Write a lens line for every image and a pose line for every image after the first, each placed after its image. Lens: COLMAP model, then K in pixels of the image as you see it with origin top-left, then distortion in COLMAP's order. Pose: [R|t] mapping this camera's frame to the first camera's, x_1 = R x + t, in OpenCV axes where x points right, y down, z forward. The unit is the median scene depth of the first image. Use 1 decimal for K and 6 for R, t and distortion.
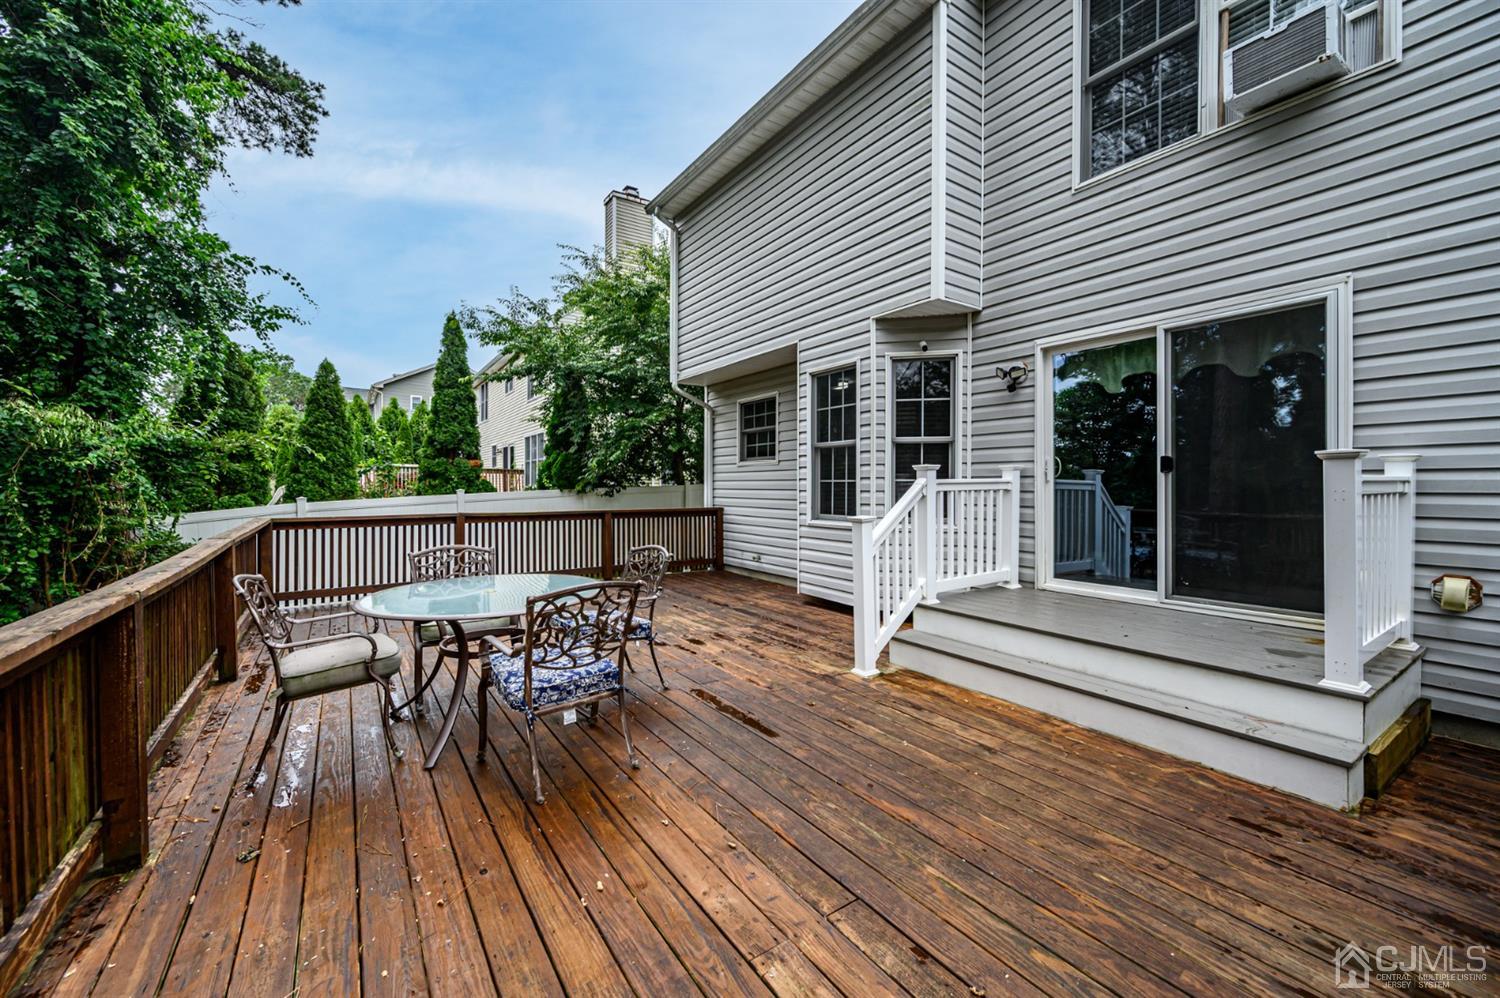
lens RADIAL K [[586.2, 0, 743.8], [0, 586.2, 493.4], [0, 0, 1]] dist [-0.009241, -0.000546]
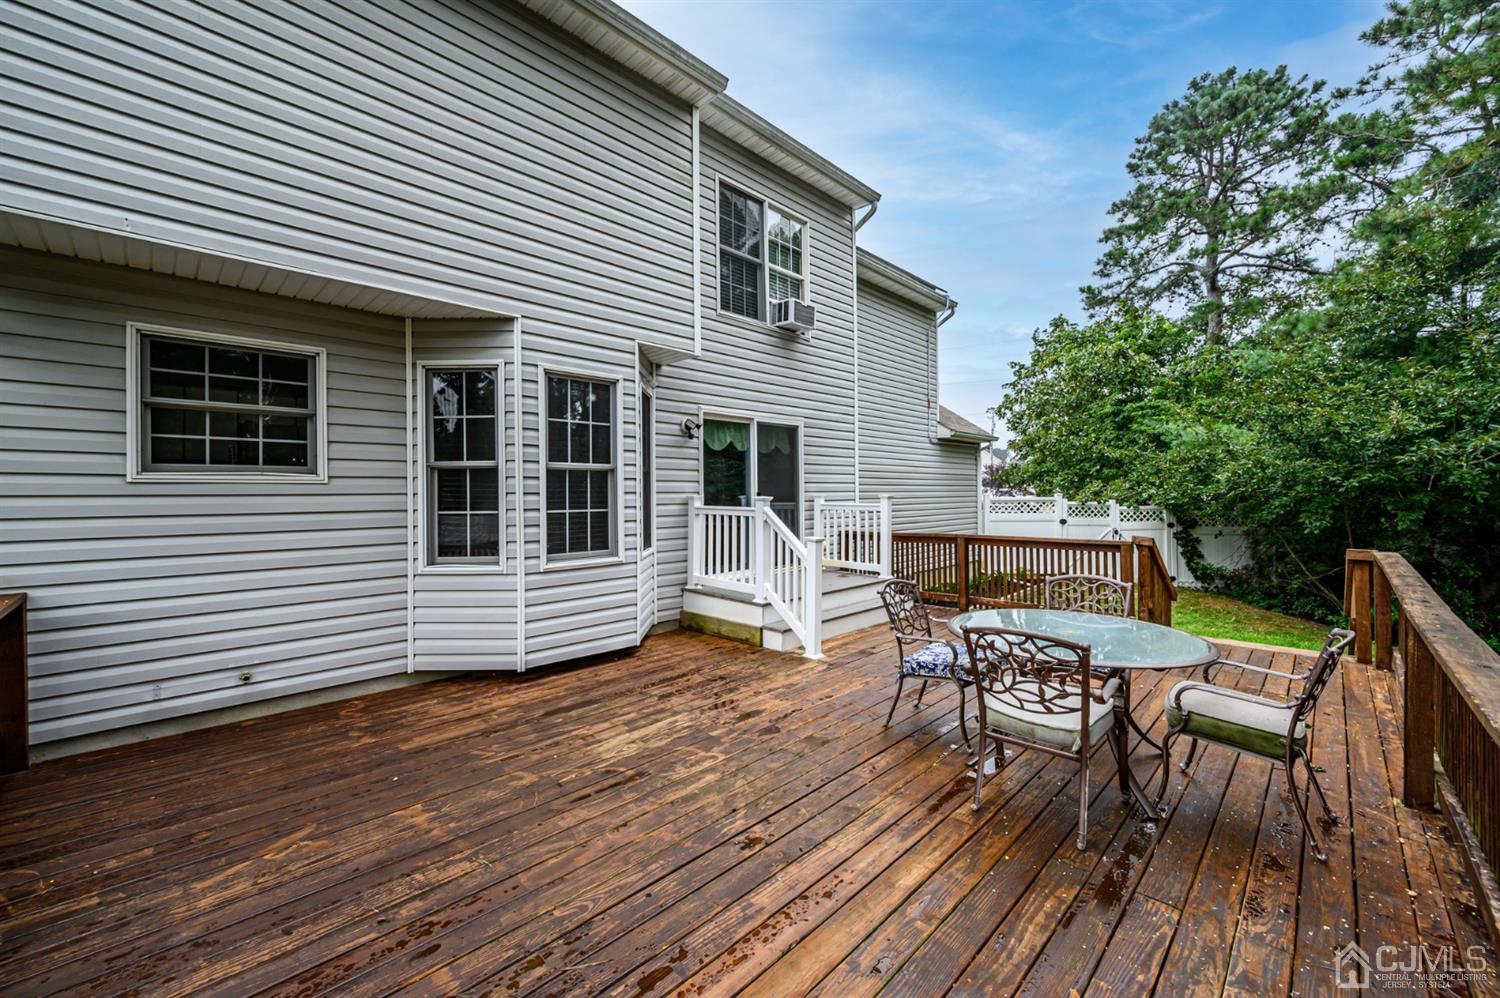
lens RADIAL K [[586.2, 0, 743.9], [0, 586.2, 495.6], [0, 0, 1]] dist [-0.009241, -0.000546]
pose [[-0.176882, 0.001298, 0.984231, -0.703323], [0.023373, 0.999723, 0.002882, -0.040312], [-0.983954, 0.023514, -0.176864, 0.922464]]
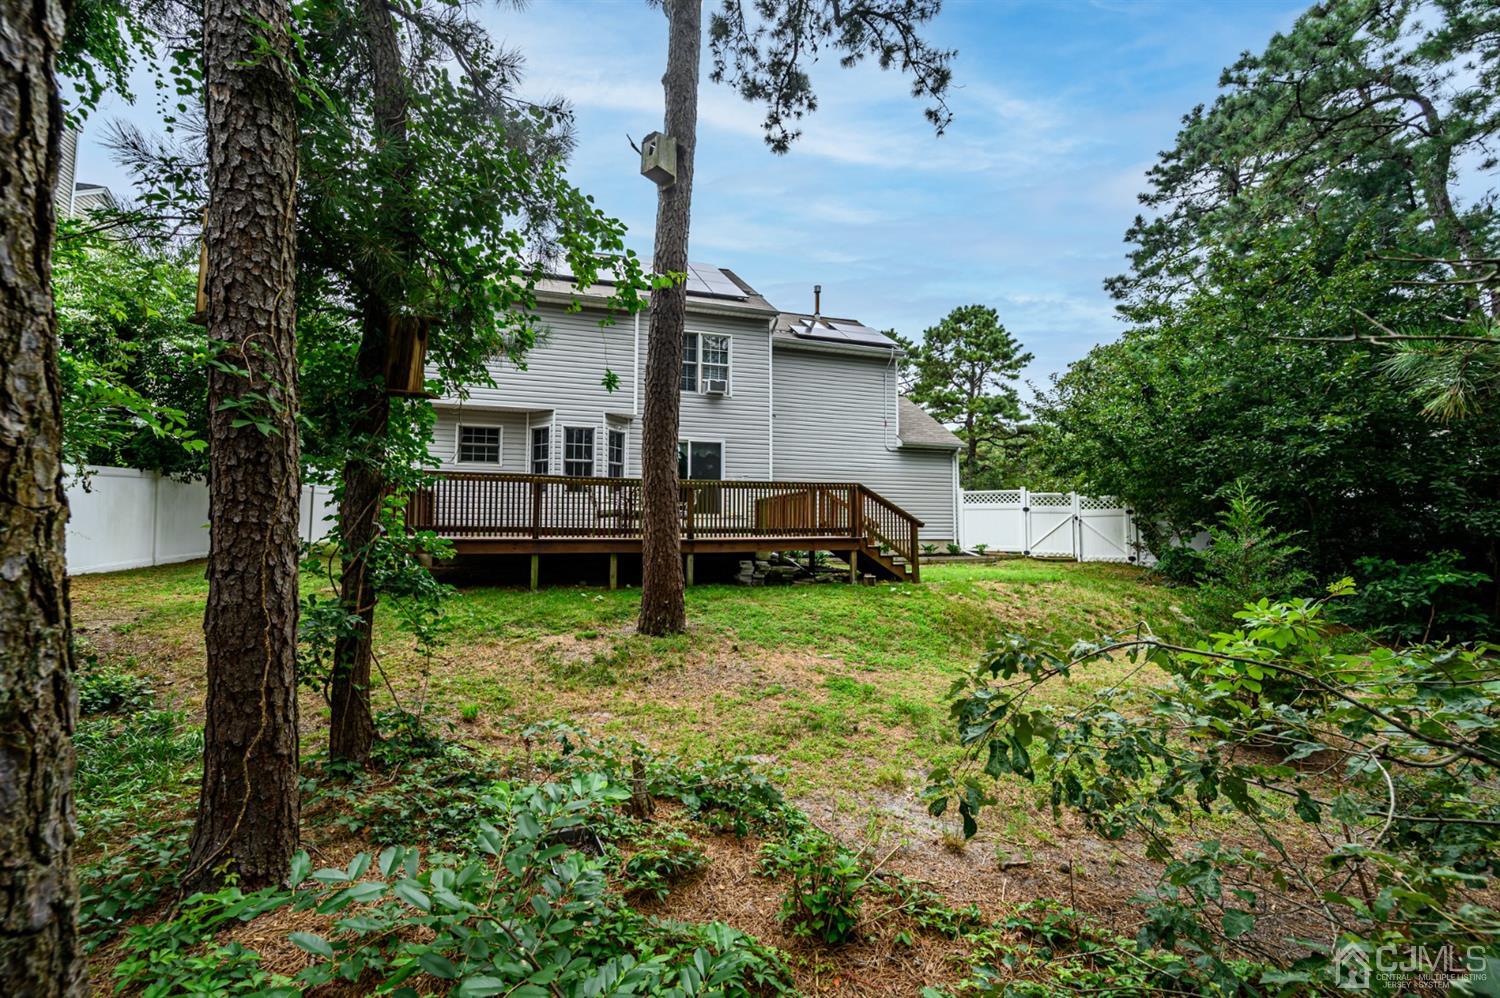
lens RADIAL K [[586.2, 0, 749.2], [0, 586.2, 494.4], [0, 0, 1]] dist [-0.009241, -0.000546]
pose [[0.299957, 0.062325, 0.951915, -1.792930], [0.010655, 0.997582, -0.068672, 0.208840], [-0.953893, 0.030741, 0.298568, -0.299880]]
